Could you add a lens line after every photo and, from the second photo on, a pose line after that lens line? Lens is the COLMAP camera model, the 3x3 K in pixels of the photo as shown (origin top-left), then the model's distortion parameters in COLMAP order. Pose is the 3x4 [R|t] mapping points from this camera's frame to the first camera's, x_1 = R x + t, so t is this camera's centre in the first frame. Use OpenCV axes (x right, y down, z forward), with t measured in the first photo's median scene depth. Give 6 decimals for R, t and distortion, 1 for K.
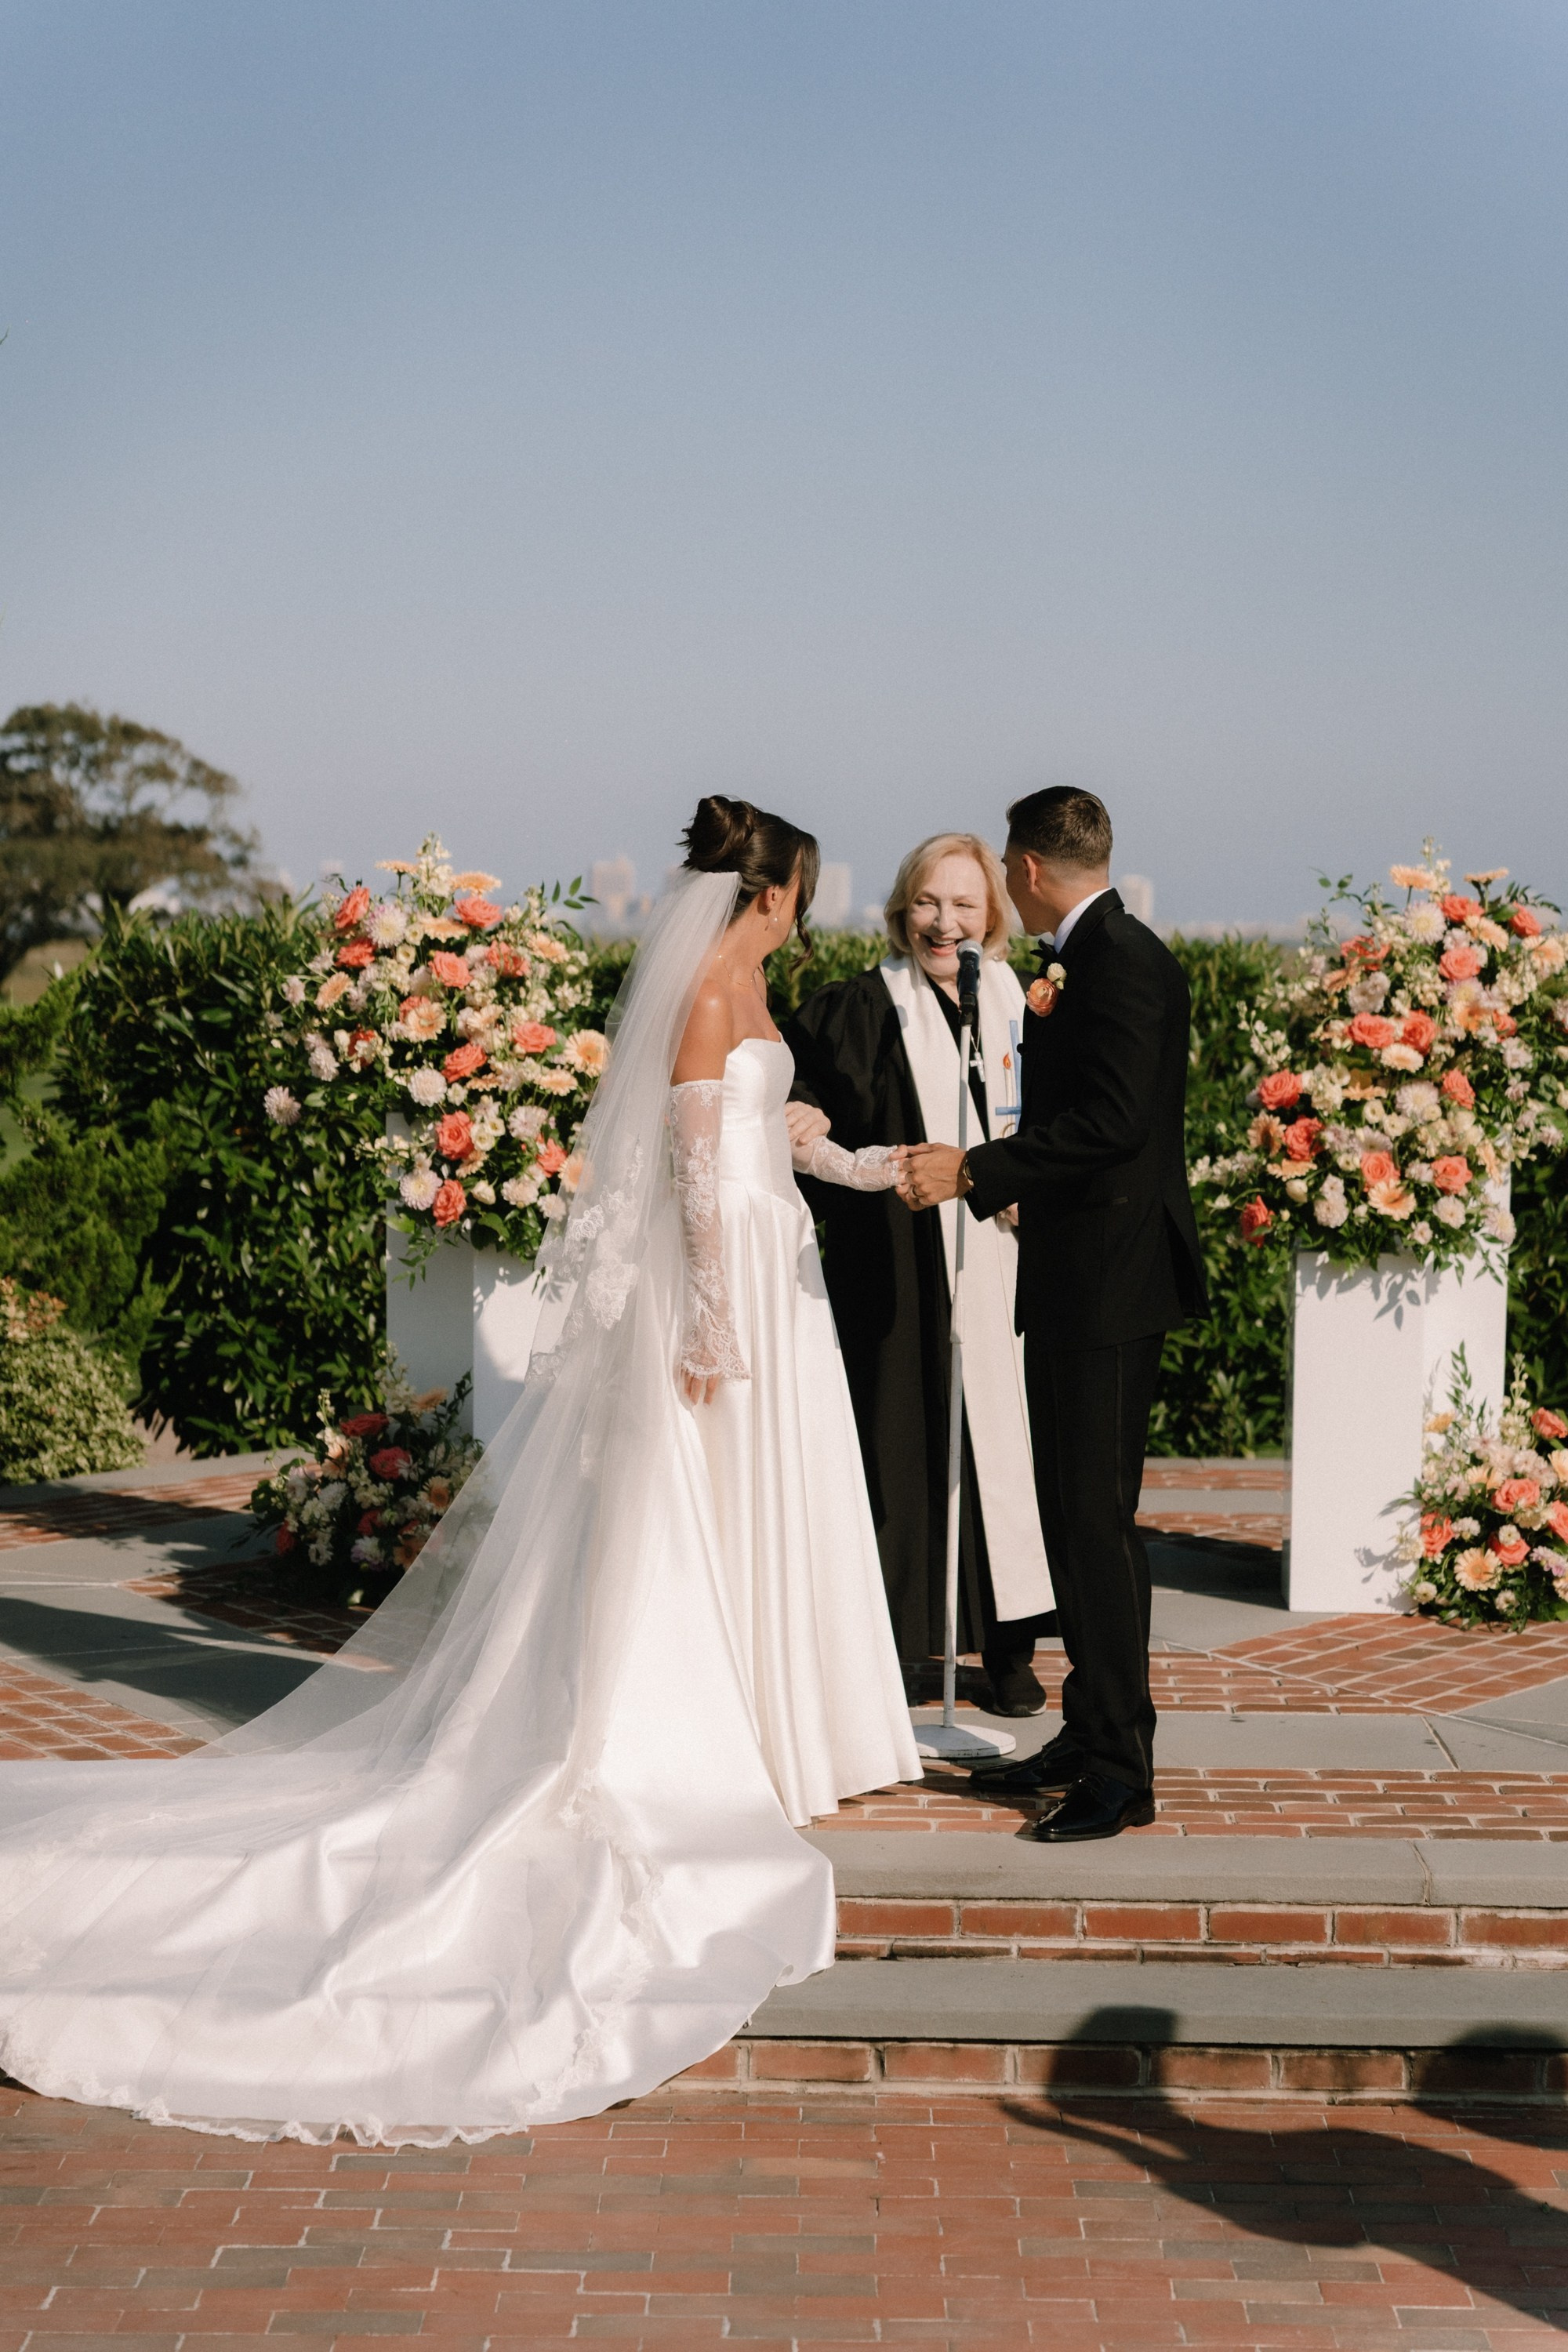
lens RADIAL K [[5056.5, 0, 759.1], [0, 5056.5, 1173.0], [0, 0, 1]] dist [-0.002576, 0.224613]
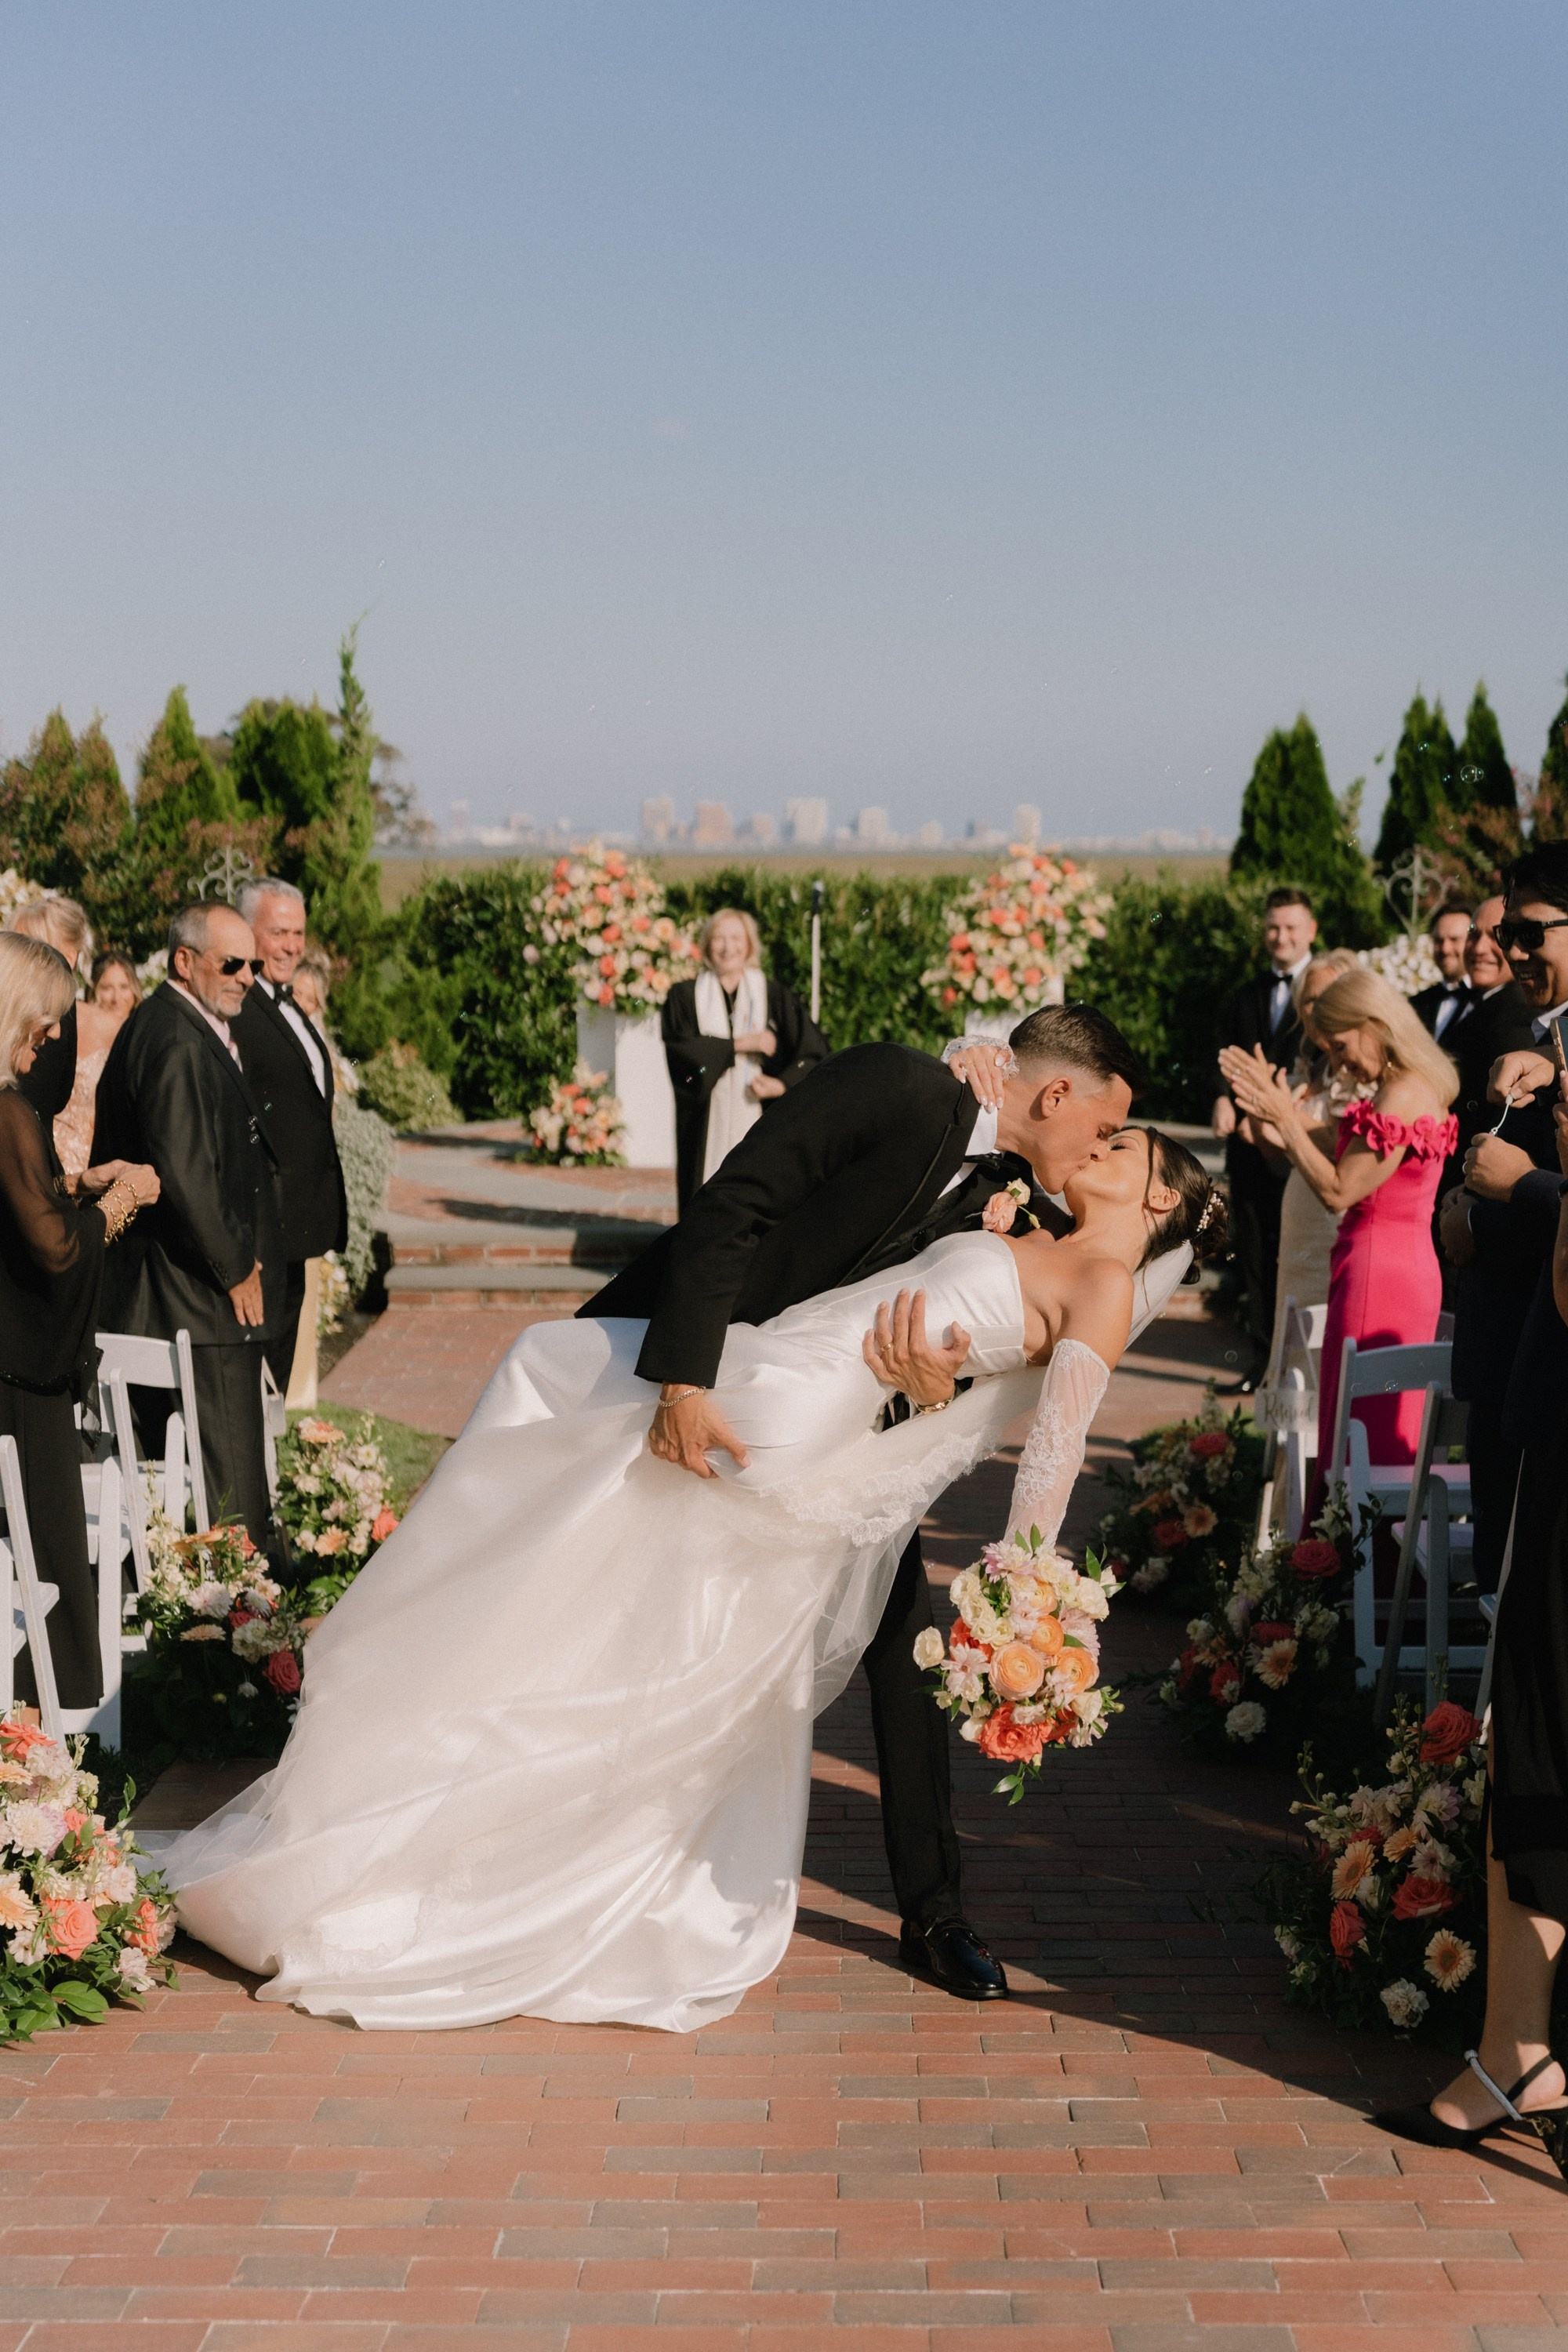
lens RADIAL K [[3541.4, 0, 761.6], [0, 3541.4, 1182.5], [0, 0, 1]] dist [0.011917, 0.011356]
pose [[0.999936, -0.011291, -0.001047, 0.011527], [0.011327, 0.998868, 0.046192, 0.017590], [0.000524, -0.046201, 0.998932, -0.637879]]
